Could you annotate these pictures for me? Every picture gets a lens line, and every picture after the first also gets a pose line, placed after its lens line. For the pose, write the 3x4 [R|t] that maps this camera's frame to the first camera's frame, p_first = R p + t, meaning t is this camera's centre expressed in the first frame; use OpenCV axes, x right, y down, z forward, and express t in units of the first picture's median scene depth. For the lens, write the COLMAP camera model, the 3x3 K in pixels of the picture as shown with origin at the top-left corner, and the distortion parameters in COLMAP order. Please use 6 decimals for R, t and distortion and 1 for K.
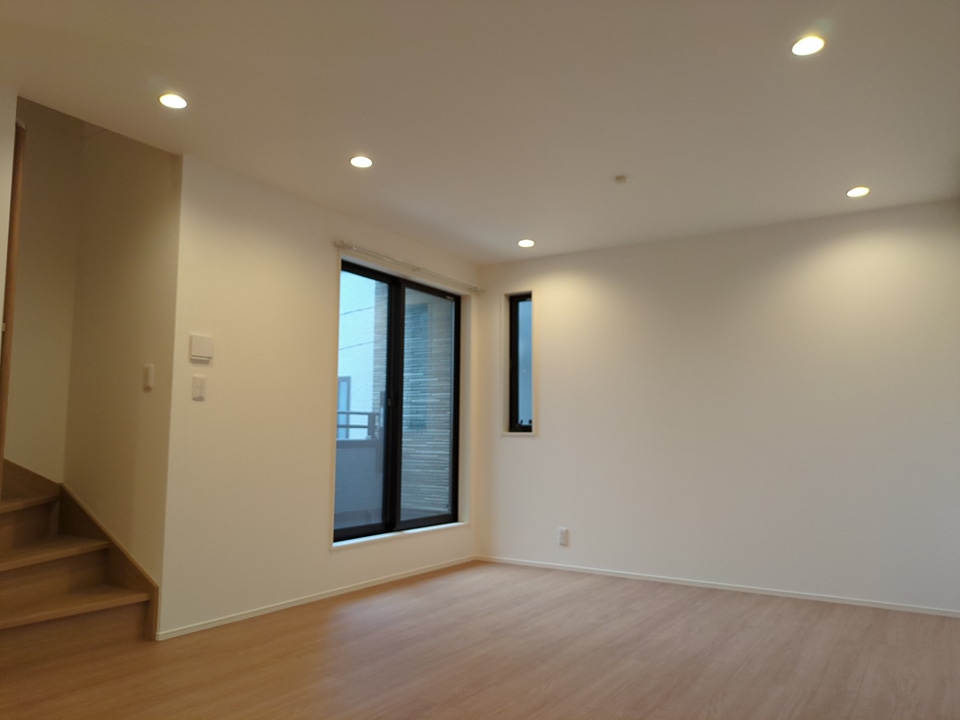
lens RADIAL K [[720.6, 0, 481.4], [0, 720.6, 354.5], [0, 0, 1]] dist [0.042415, -0.036221]
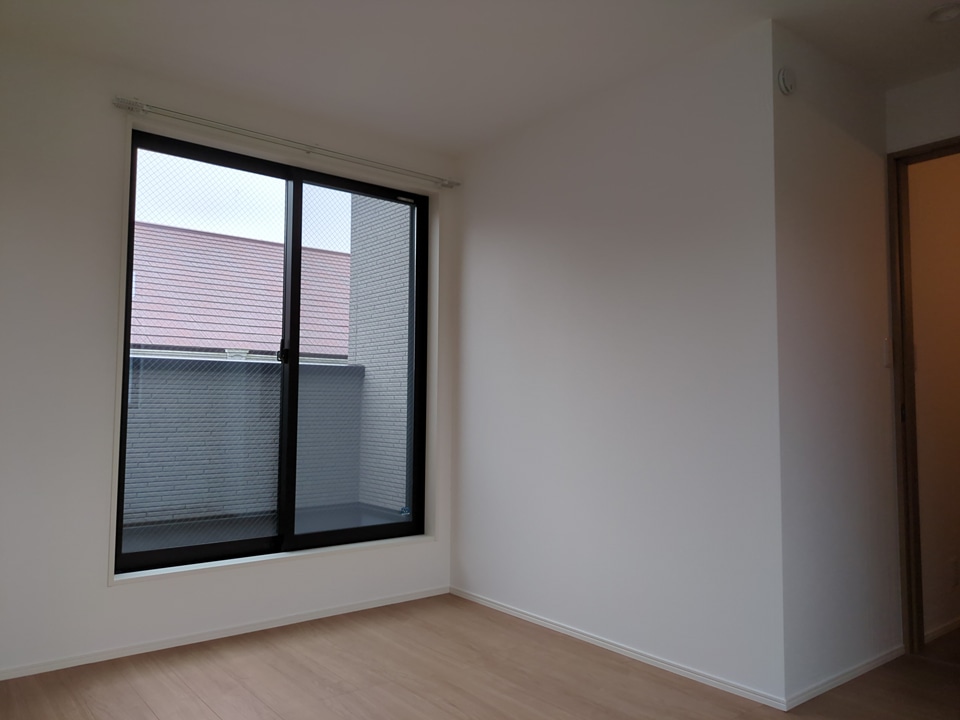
lens RADIAL K [[720.6, 0, 481.4], [0, 720.6, 354.5], [0, 0, 1]] dist [0.042415, -0.036221]
pose [[0.943014, -0.025449, -0.331779, 0.267861], [0.039635, 0.998563, 0.036058, 0.048572], [0.330384, -0.047153, 0.942668, 0.436606]]
